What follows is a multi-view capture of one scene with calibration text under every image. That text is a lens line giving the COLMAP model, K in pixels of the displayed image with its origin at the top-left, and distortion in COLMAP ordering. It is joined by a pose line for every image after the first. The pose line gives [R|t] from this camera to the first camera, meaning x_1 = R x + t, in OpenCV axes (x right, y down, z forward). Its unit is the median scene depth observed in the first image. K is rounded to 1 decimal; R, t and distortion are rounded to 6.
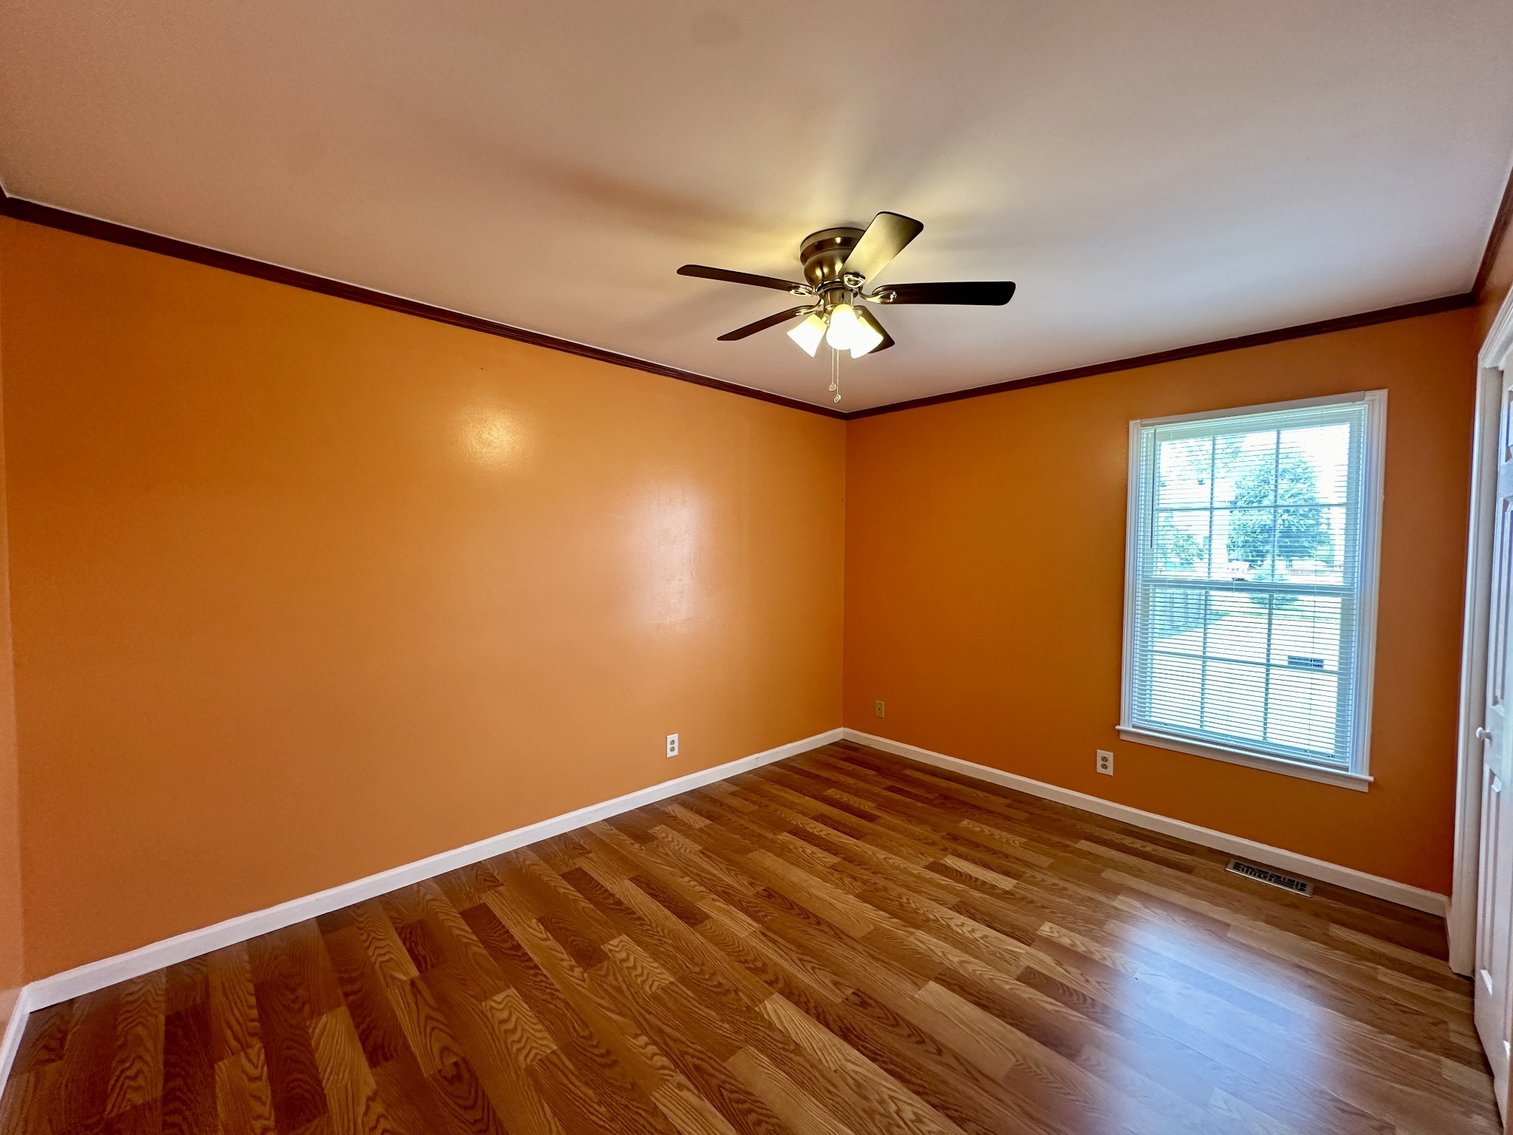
lens RADIAL K [[603.2, 0, 761.6], [0, 603.2, 570.8], [0, 0, 1]] dist [0.002684, 0.000137]
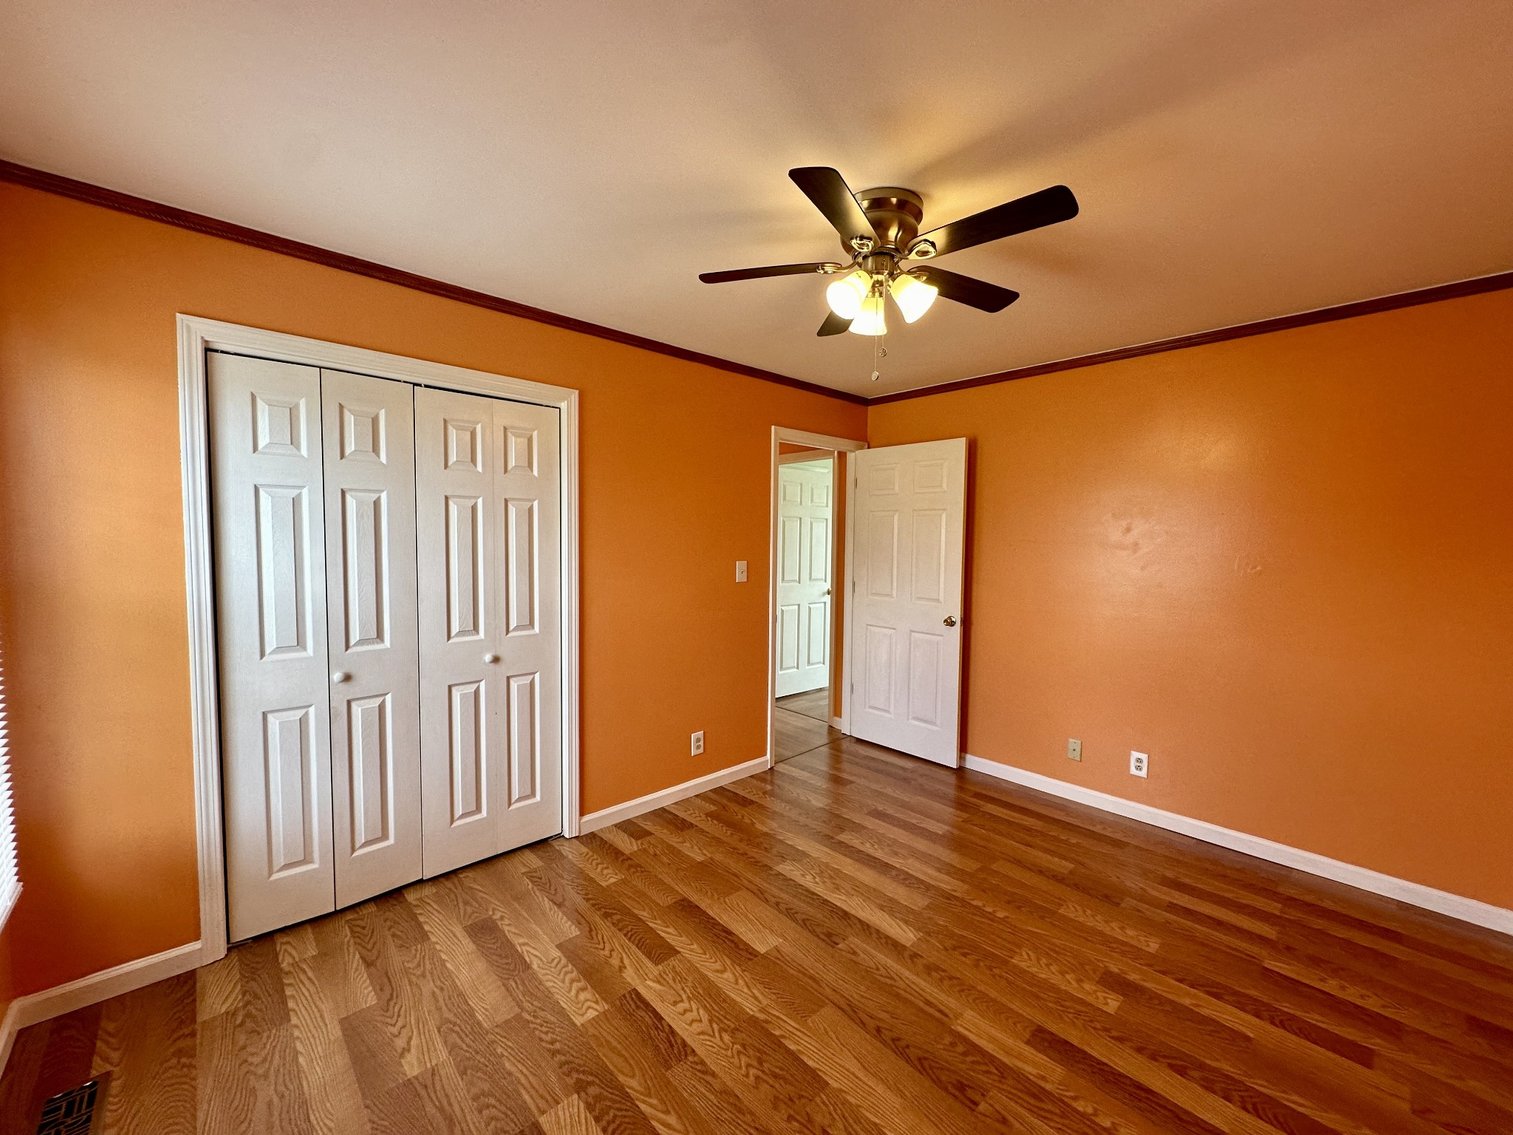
lens RADIAL K [[603.2, 0, 761.3], [0, 603.2, 571.6], [0, 0, 1]] dist [0.002684, 0.000137]
pose [[-0.999701, -0.021723, 0.011235, 0.287020], [-0.020324, 0.993457, 0.112384, -0.090131], [-0.013603, 0.112122, -0.993601, 1.971645]]
